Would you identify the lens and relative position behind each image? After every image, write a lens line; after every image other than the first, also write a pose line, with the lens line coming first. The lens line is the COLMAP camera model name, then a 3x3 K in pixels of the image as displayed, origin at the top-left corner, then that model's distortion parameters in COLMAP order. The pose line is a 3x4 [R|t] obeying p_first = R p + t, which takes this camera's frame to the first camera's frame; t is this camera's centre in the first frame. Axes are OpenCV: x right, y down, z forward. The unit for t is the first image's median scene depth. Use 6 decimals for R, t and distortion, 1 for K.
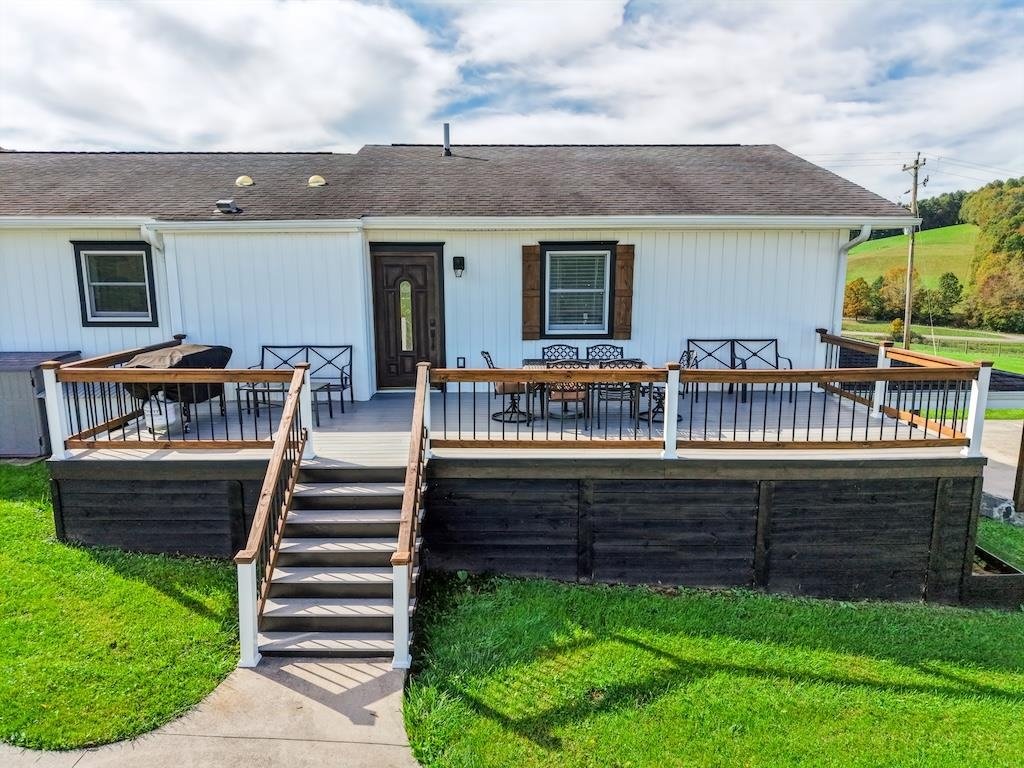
lens RADIAL K [[669.8, 0, 507.0], [0, 669.8, 390.6], [0, 0, 1]] dist [0.023697, -0.017341]
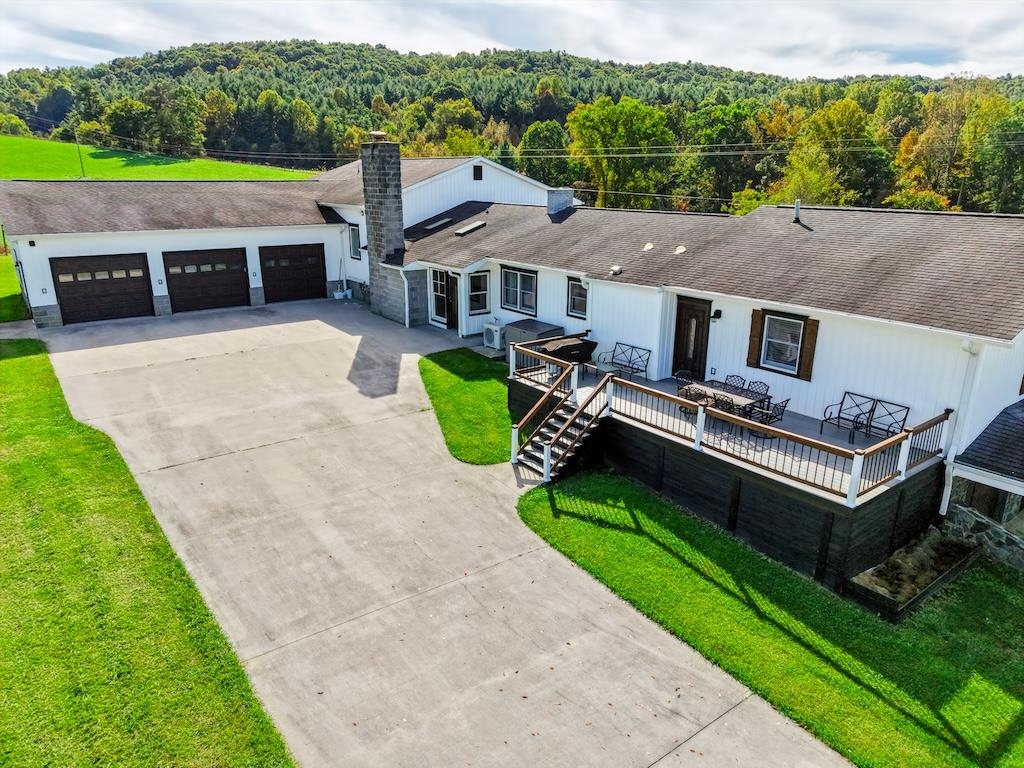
lens RADIAL K [[669.8, 0, 510.8], [0, 669.8, 390.8], [0, 0, 1]] dist [0.023697, -0.017341]
pose [[0.593037, 0.242704, -0.767725, 1.383672], [-0.152284, 0.970088, 0.189045, -0.350827], [0.790643, 0.004801, 0.612258, -0.629238]]
